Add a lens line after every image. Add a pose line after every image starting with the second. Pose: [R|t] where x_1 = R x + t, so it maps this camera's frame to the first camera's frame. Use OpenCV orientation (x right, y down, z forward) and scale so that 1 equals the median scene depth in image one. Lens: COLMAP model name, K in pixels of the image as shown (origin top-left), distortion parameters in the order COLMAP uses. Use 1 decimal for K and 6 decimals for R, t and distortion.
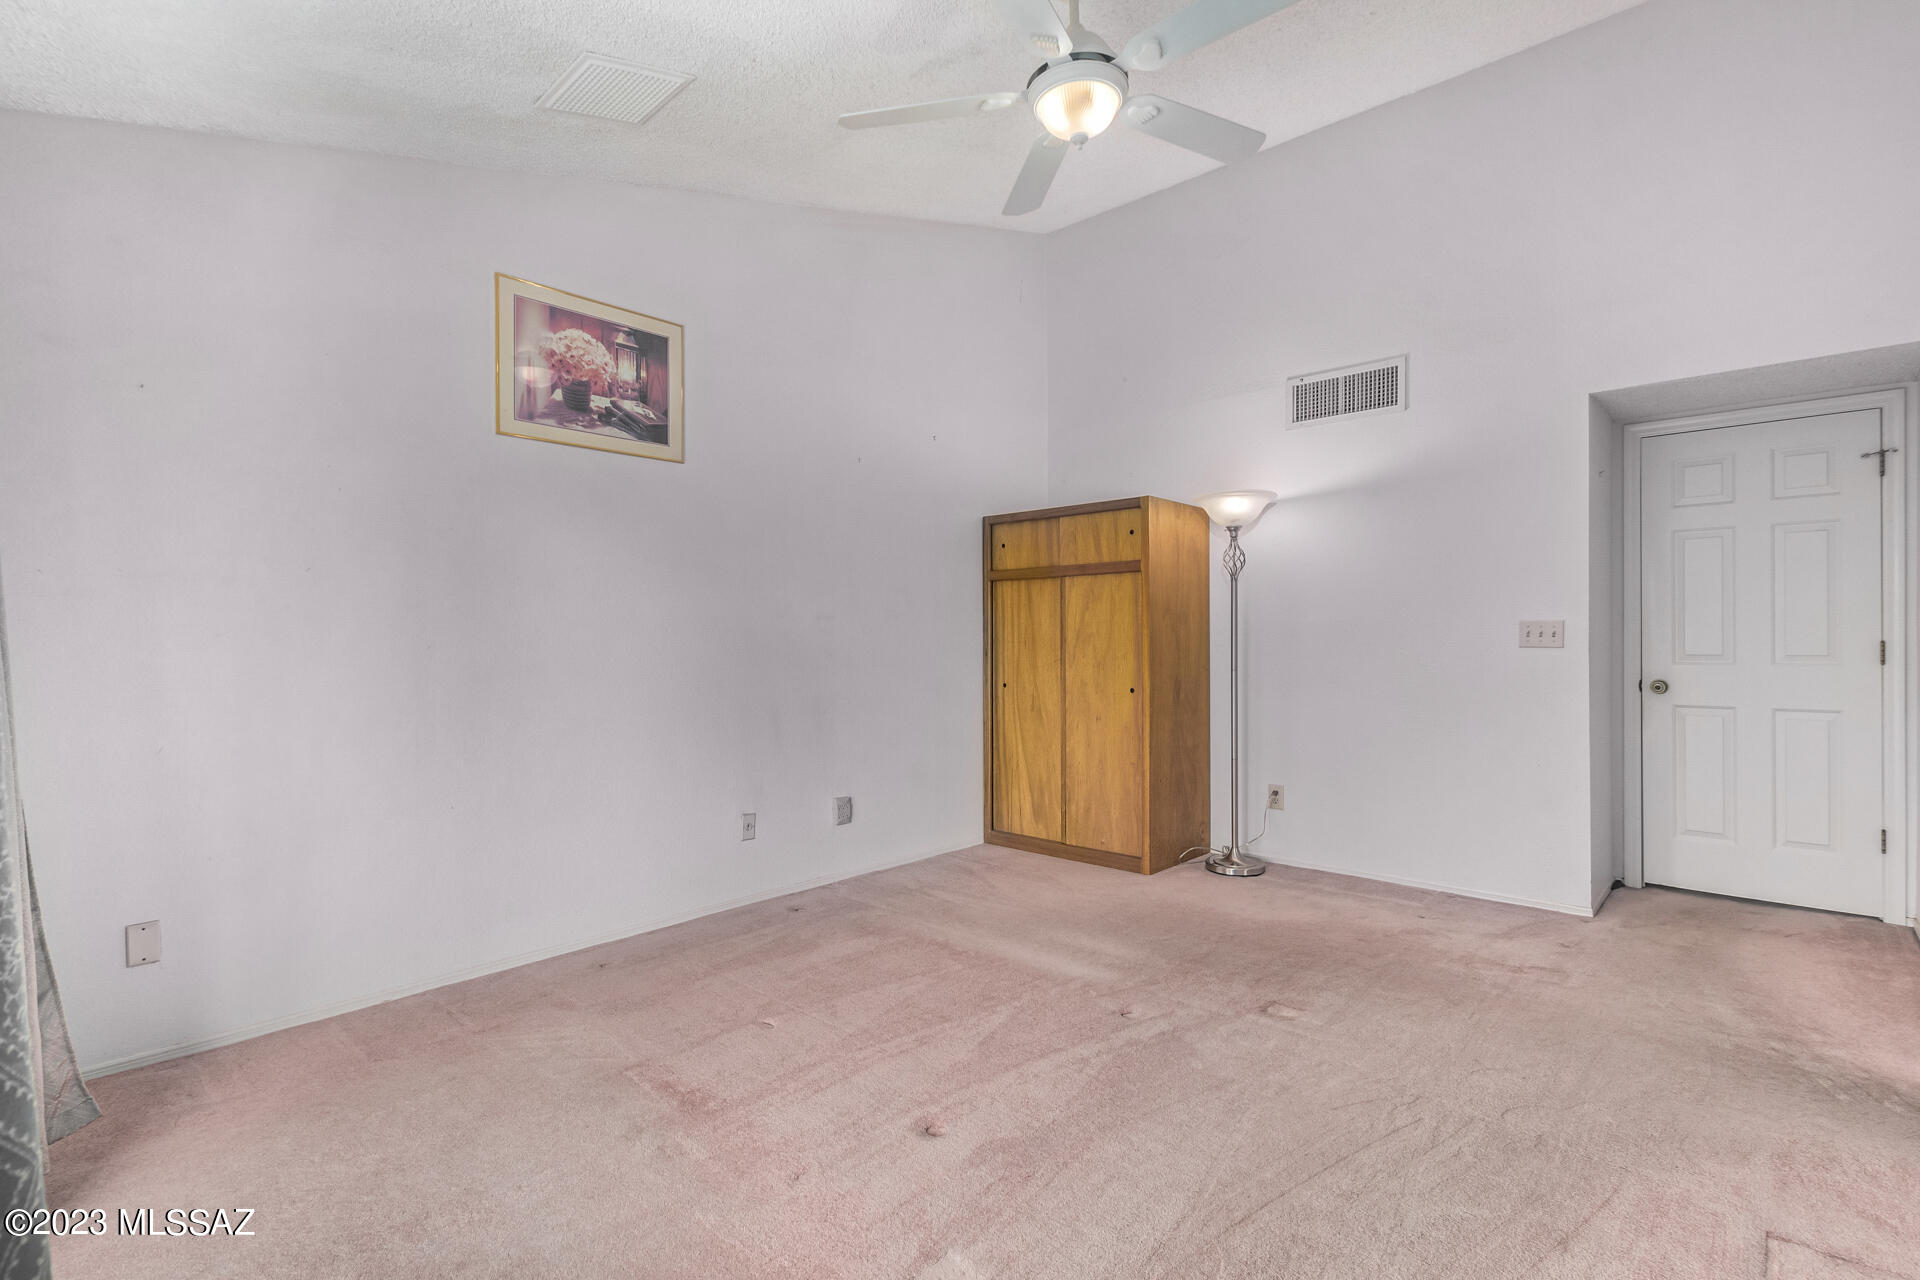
lens RADIAL K [[881.6, 0, 971.8], [0, 881.6, 636.7], [0, 0, 1]] dist [0.001967, -0.000785]
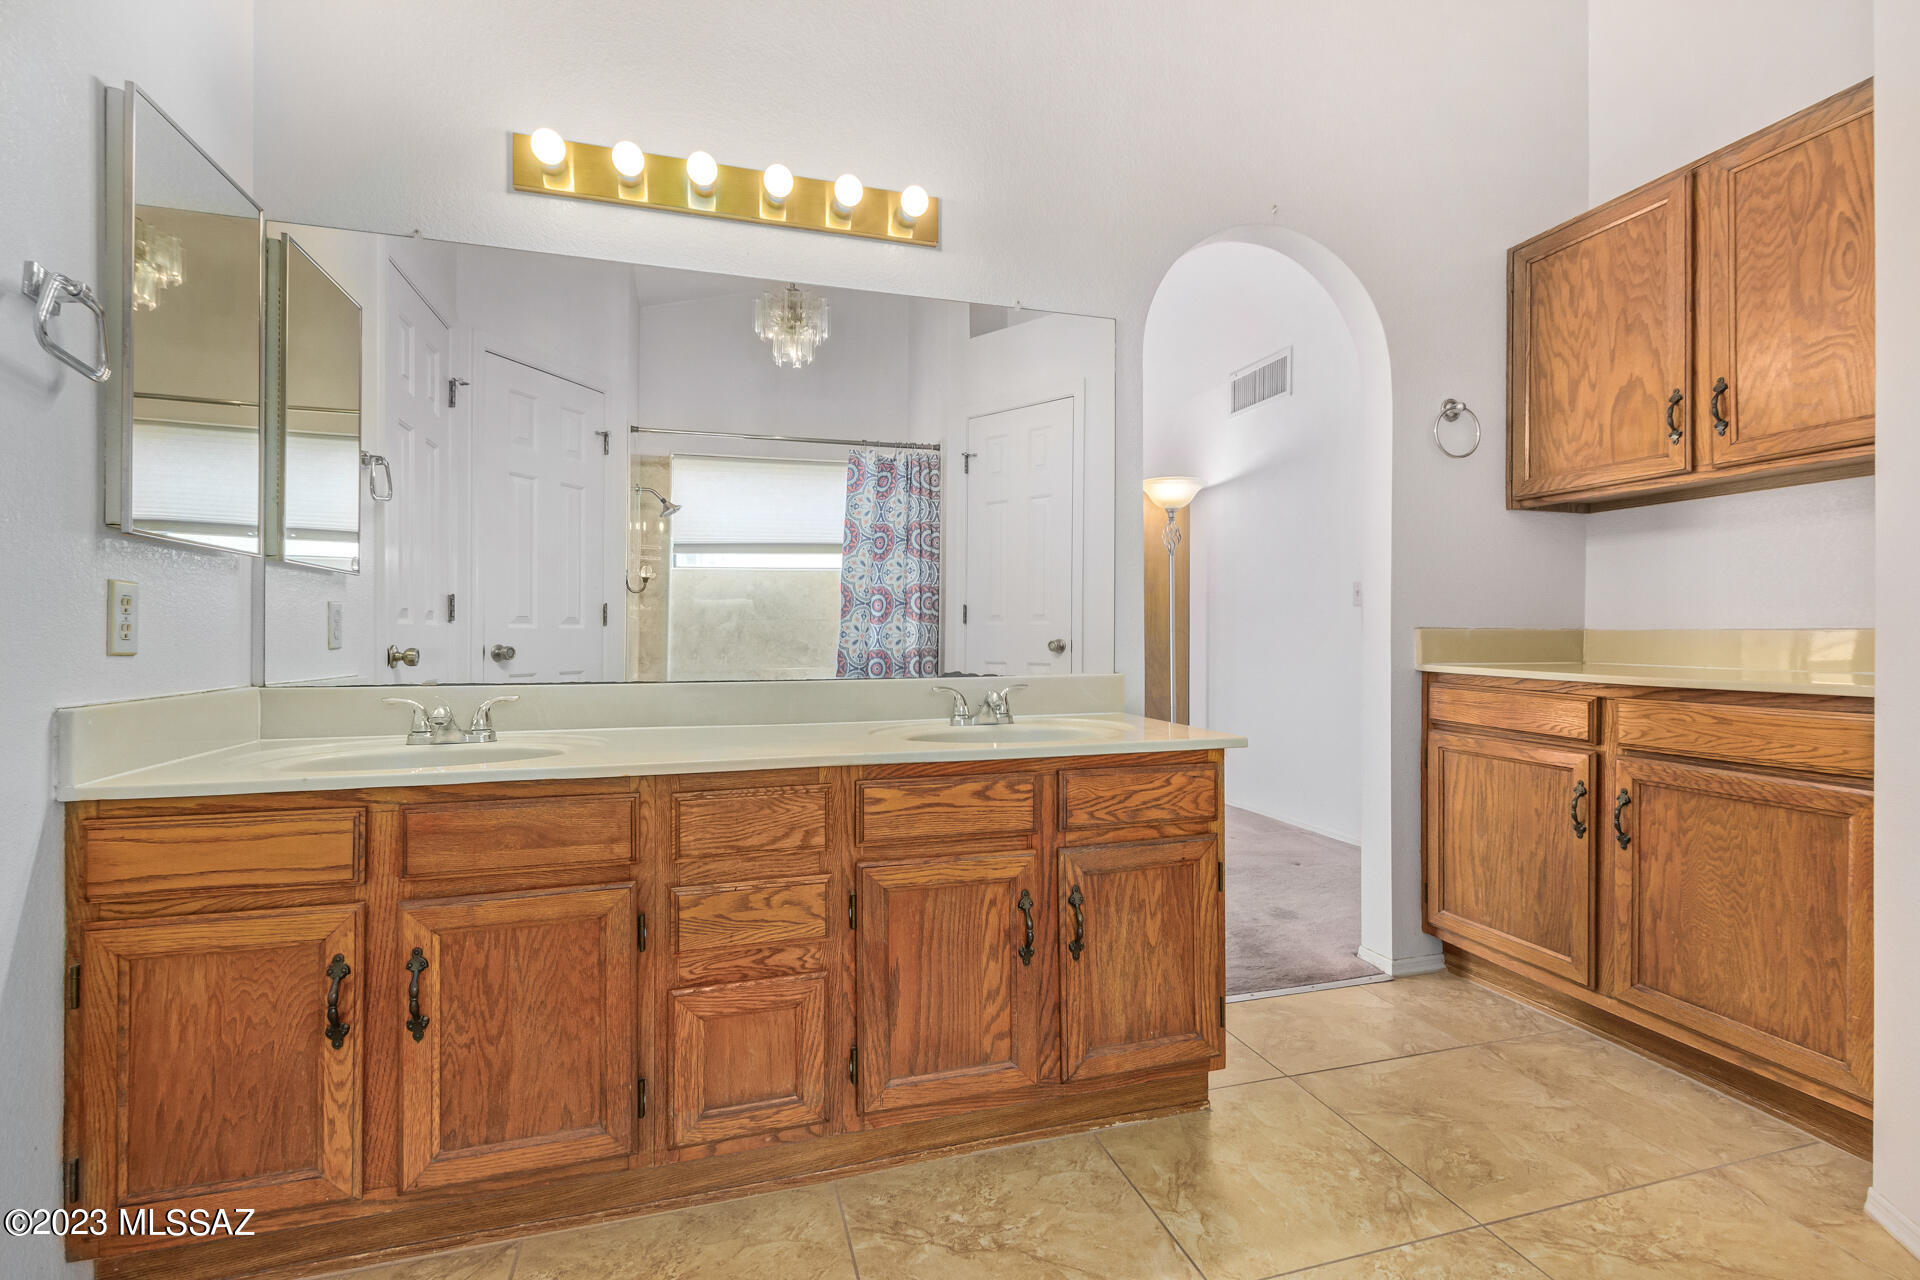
lens RADIAL K [[881.6, 0, 971.8], [0, 881.6, 636.7], [0, 0, 1]] dist [0.001967, -0.000785]
pose [[0.858038, 0.007020, -0.513539, 0.691859], [-0.000686, 0.999921, 0.012523, 0.033392], [0.513586, -0.010394, 0.857975, -0.162021]]
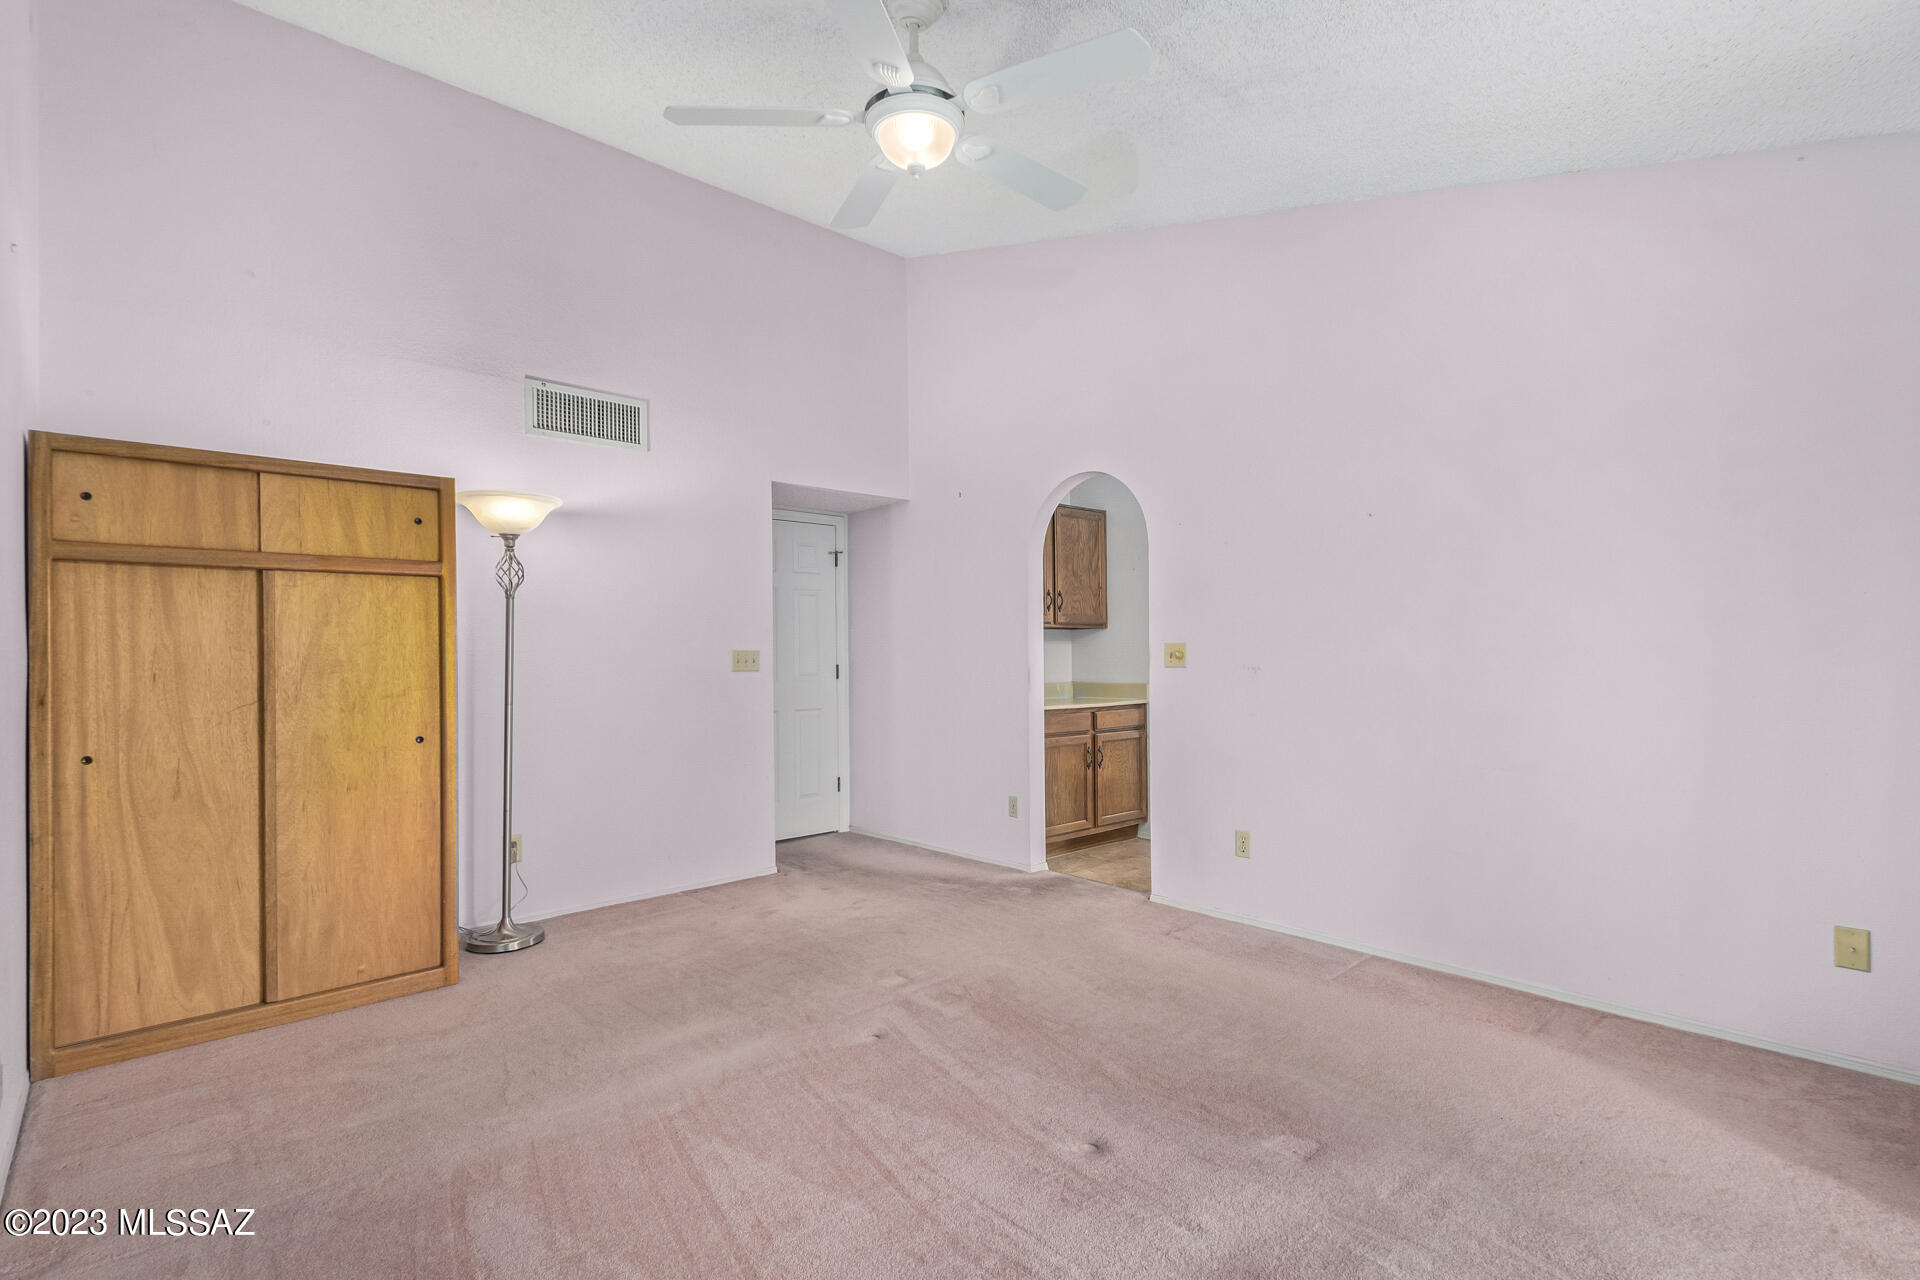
lens RADIAL K [[887.5, 0, 959.0], [0, 887.5, 647.9], [0, 0, 1]] dist [-0.015335, -0.000519]
pose [[0.089756, 0.015552, 0.995842, -0.514833], [0.011845, 0.999791, -0.016682, 0.003021], [-0.995893, 0.013293, 0.089553, 0.508432]]
